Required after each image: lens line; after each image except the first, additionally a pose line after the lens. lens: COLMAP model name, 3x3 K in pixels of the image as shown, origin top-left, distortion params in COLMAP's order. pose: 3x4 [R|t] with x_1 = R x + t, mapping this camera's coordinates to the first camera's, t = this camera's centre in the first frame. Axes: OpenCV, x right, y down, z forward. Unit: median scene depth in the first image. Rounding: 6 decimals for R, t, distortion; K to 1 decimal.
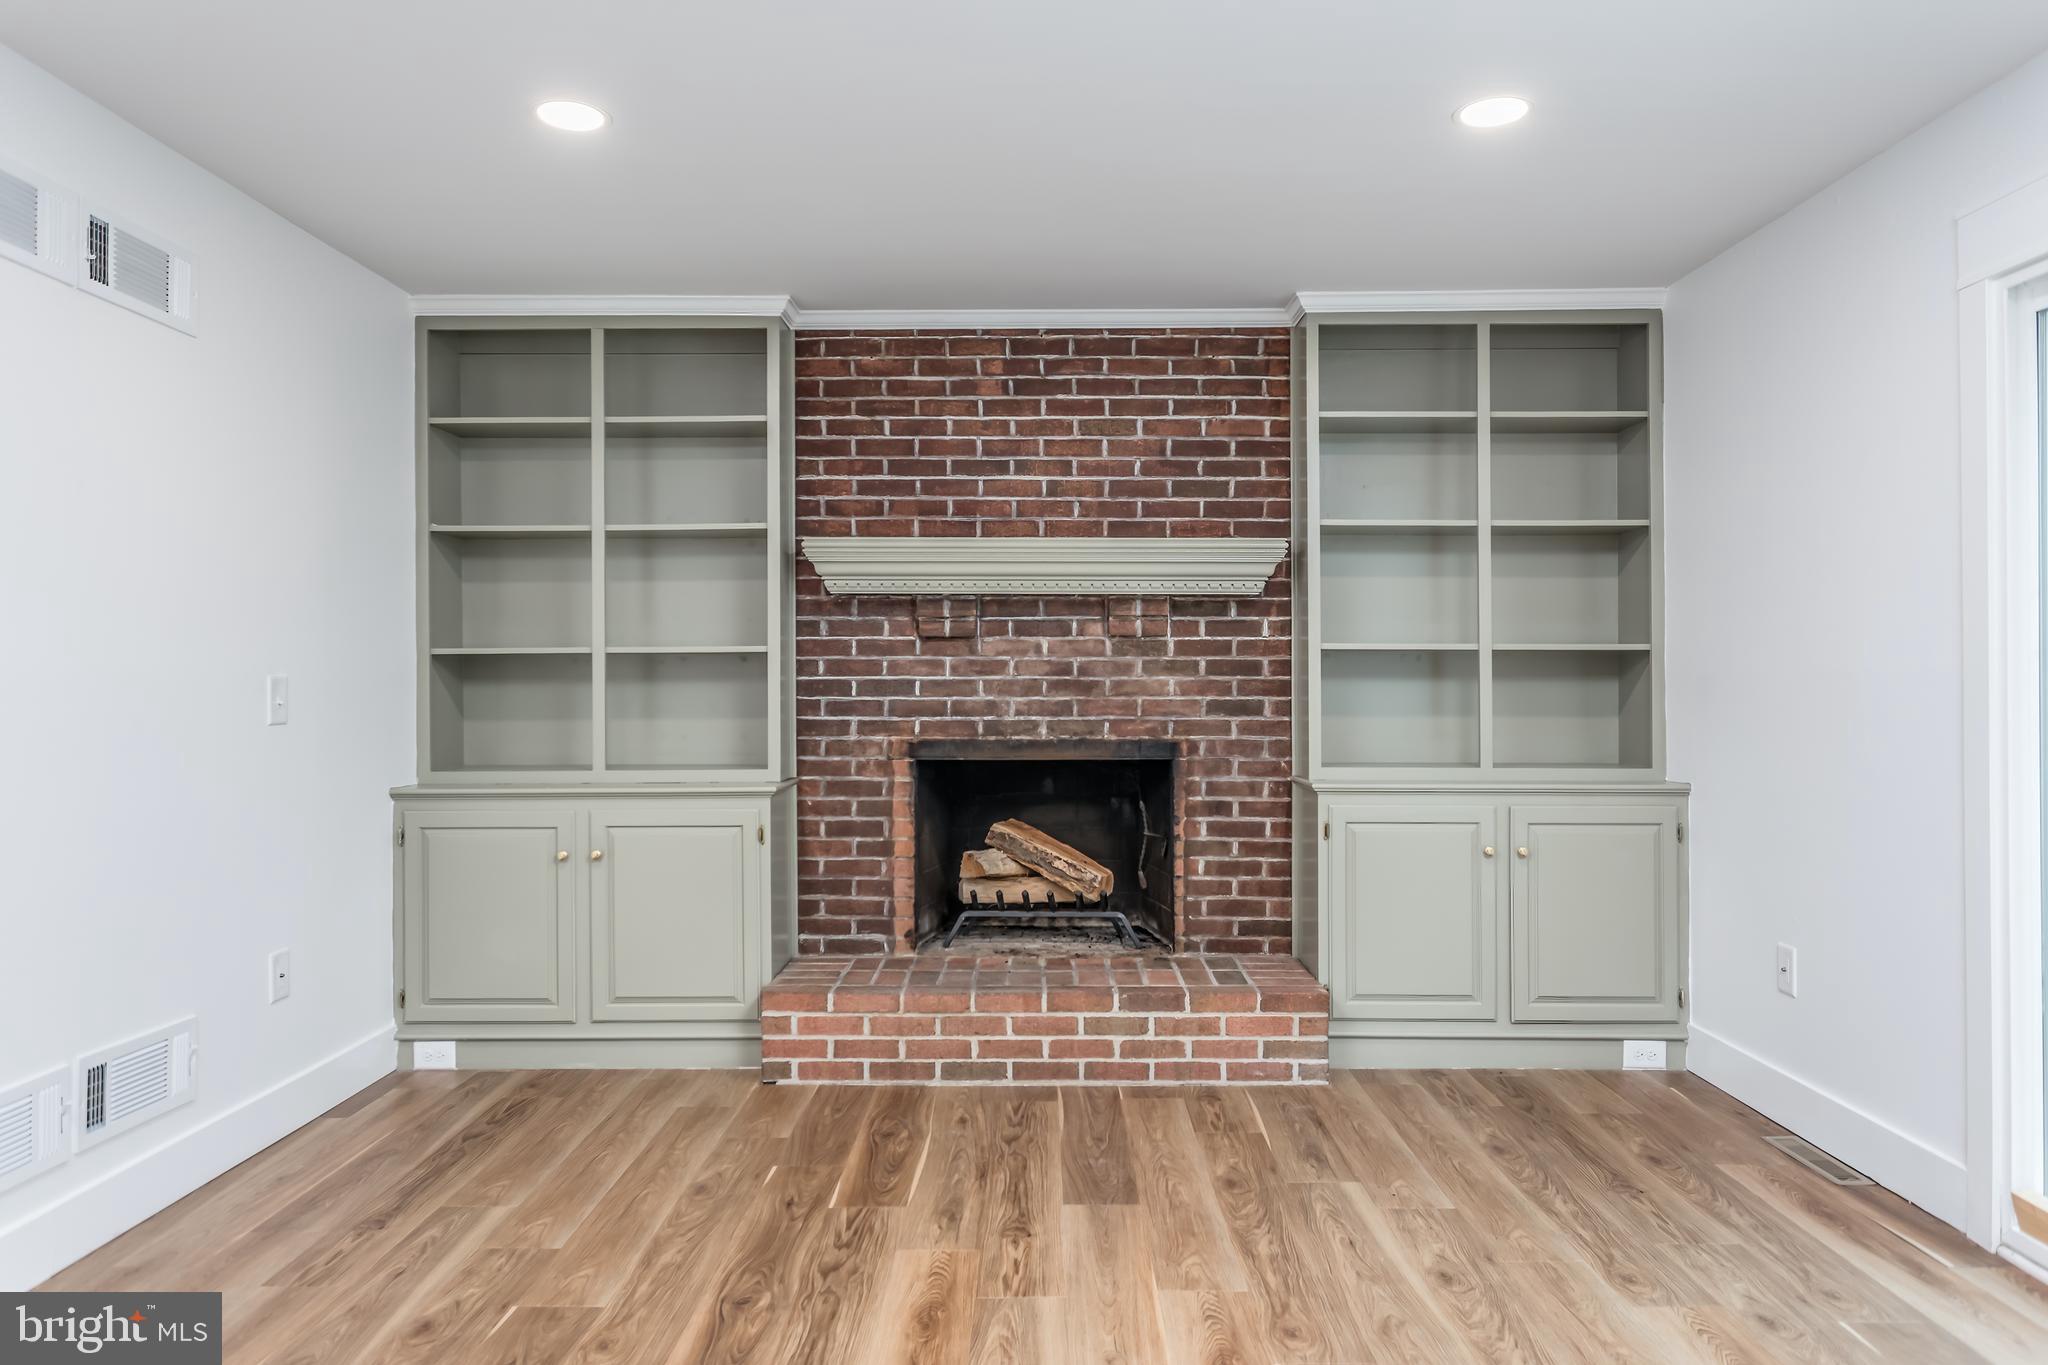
lens RADIAL K [[1221.0, 0, 1016.7], [0, 1221.0, 665.0], [0, 0, 1]] dist [-0.014712, 0.005333]
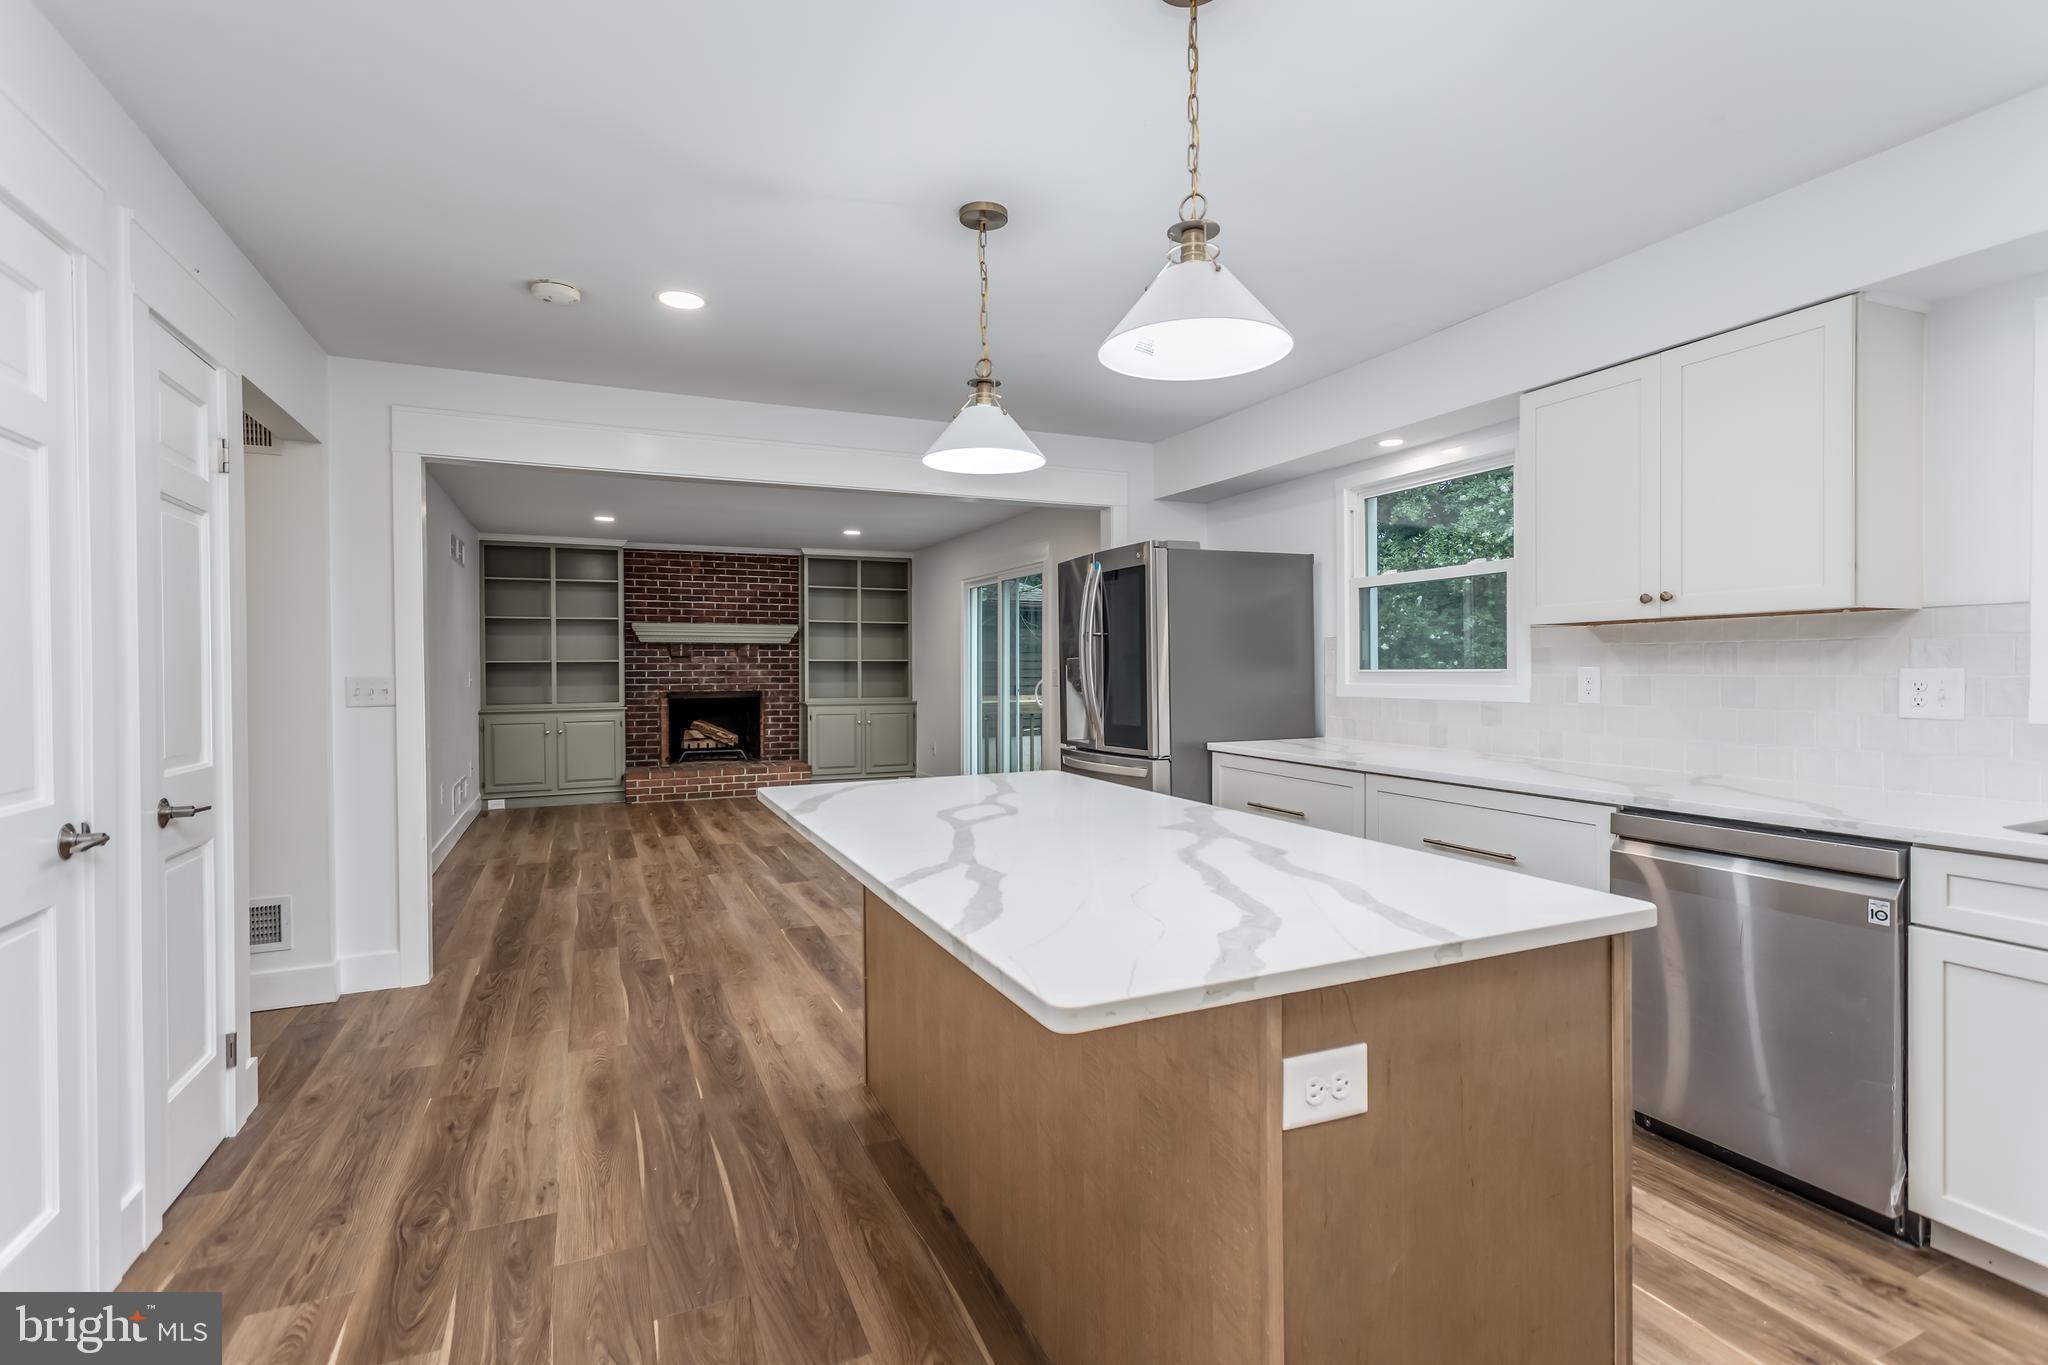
lens RADIAL K [[944.3, 0, 1014.3], [0, 944.3, 670.5], [0, 0, 1]] dist [-0.002087, 0.001731]
pose [[0.903625, -0.003188, 0.428312, -0.305723], [-0.000332, 0.999967, 0.008143, -0.008496], [-0.428324, -0.007501, 0.903594, -1.390657]]
